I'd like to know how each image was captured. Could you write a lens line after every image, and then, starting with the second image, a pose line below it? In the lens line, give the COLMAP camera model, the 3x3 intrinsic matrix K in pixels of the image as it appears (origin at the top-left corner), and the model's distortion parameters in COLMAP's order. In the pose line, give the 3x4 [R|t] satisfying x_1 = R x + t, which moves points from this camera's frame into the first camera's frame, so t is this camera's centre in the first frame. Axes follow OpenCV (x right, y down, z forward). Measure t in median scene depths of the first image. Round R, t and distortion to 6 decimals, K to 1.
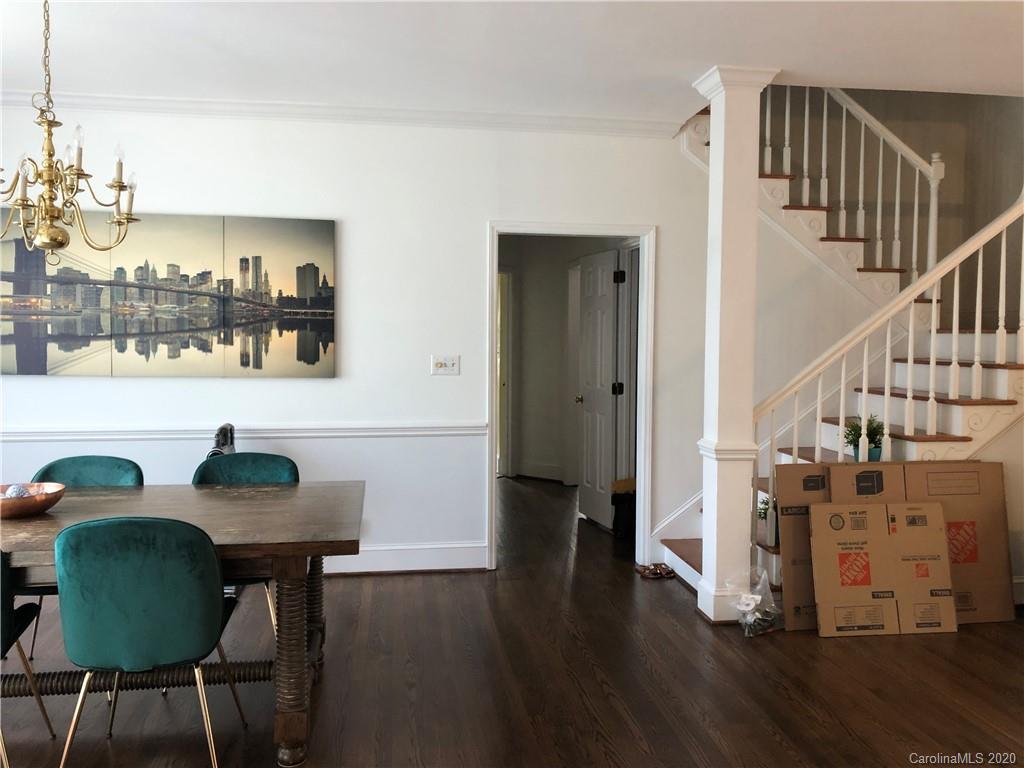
lens RADIAL K [[844.4, 0, 510.6], [0, 844.4, 382.7], [0, 0, 1]] dist [0.047934, -0.060636]
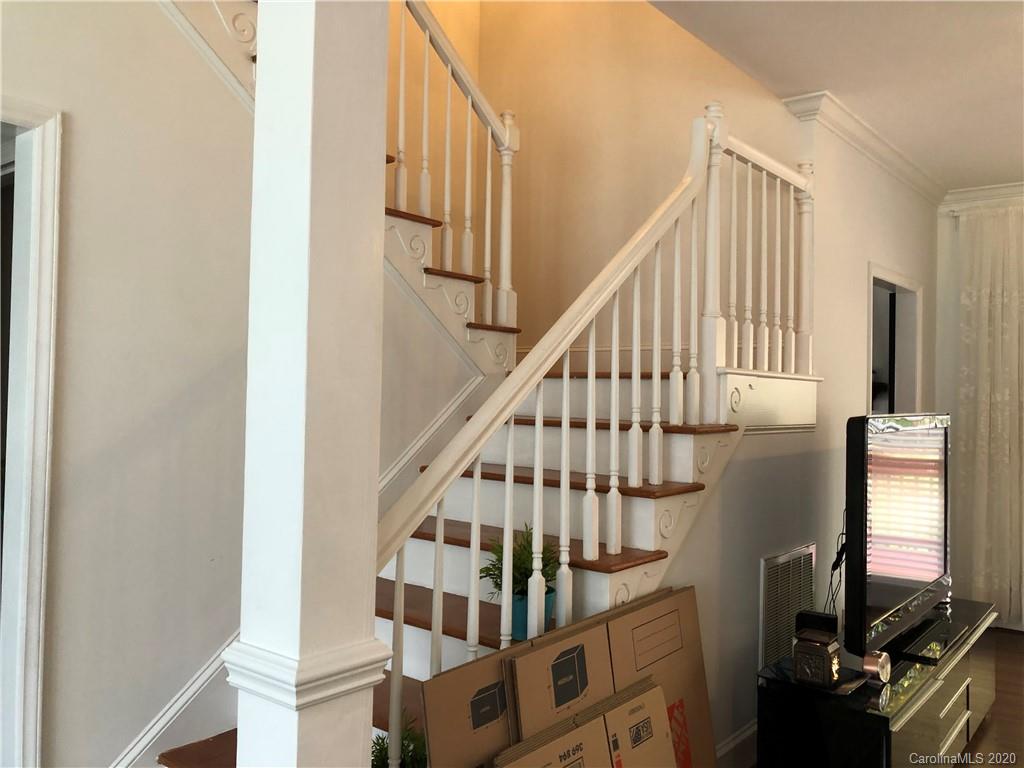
lens RADIAL K [[844.4, 0, 505.5], [0, 844.4, 373.9], [0, 0, 1]] dist [0.047934, -0.060636]
pose [[0.737096, 0.022391, 0.675417, 0.052524], [0.024282, 0.997928, -0.059583, -0.024307], [-0.675351, 0.060319, 0.735025, 0.580000]]
